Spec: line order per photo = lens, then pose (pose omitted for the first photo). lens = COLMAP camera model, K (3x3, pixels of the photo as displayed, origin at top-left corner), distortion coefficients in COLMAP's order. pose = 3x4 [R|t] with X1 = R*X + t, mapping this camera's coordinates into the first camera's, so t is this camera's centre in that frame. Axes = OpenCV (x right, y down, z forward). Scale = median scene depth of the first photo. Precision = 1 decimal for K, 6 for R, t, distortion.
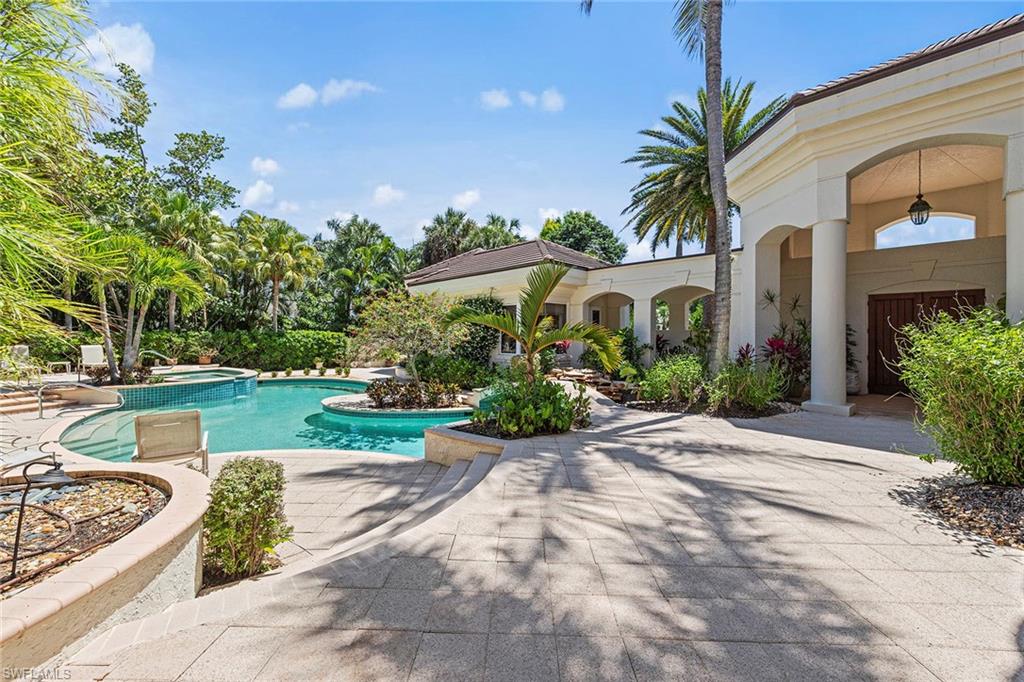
lens RADIAL K [[411.5, 0, 512.0], [0, 411.5, 341.0], [0, 0, 1]] dist [0.002086, 0.000430]
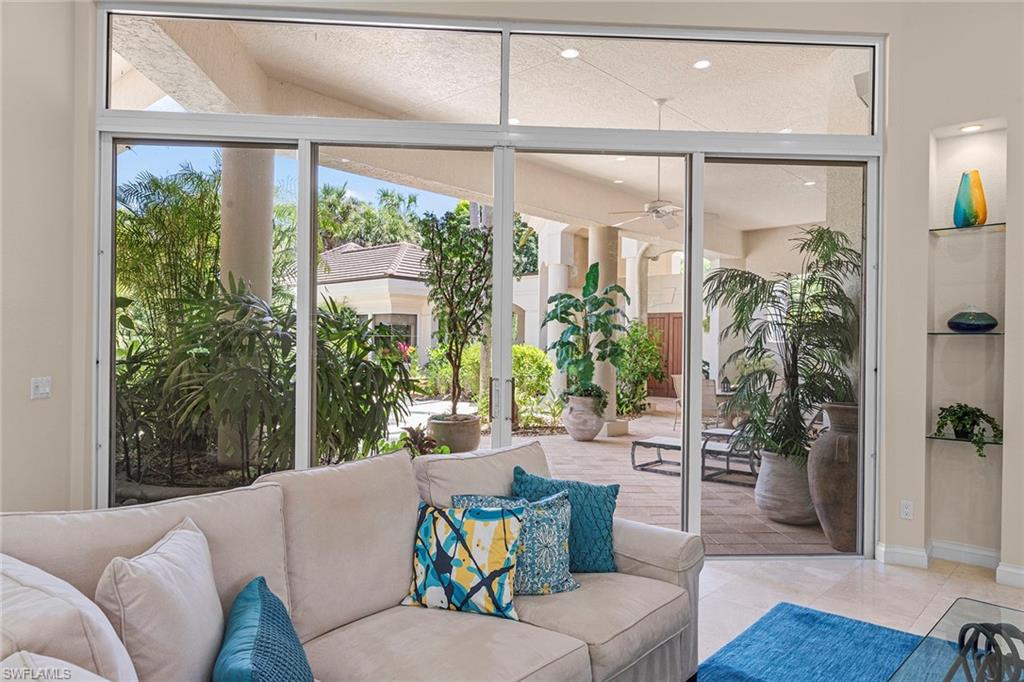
lens RADIAL K [[674.7, 0, 513.0], [0, 674.7, 349.6], [0, 0, 1]] dist [-0.005124, 0.000334]
pose [[0.997693, 0.009601, 0.067199, 0.250699], [-0.009550, 0.999954, -0.001087, -0.002245], [-0.067206, 0.000443, 0.997739, -0.669878]]
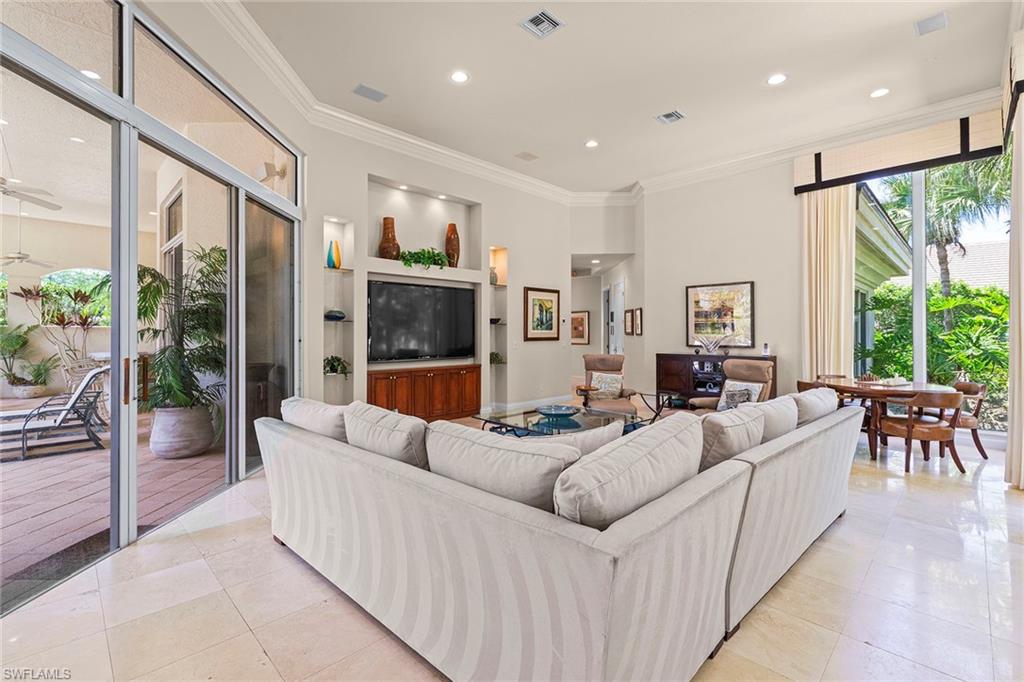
lens RADIAL K [[456.5, 0, 509.6], [0, 456.5, 332.3], [0, 0, 1]] dist [0.001769, 0.000001]
pose [[-0.018454, 0.000858, 0.999829, 0.066687], [0.010374, 0.999946, -0.000667, 0.000418], [-0.999776, 0.010360, -0.018461, -0.539086]]
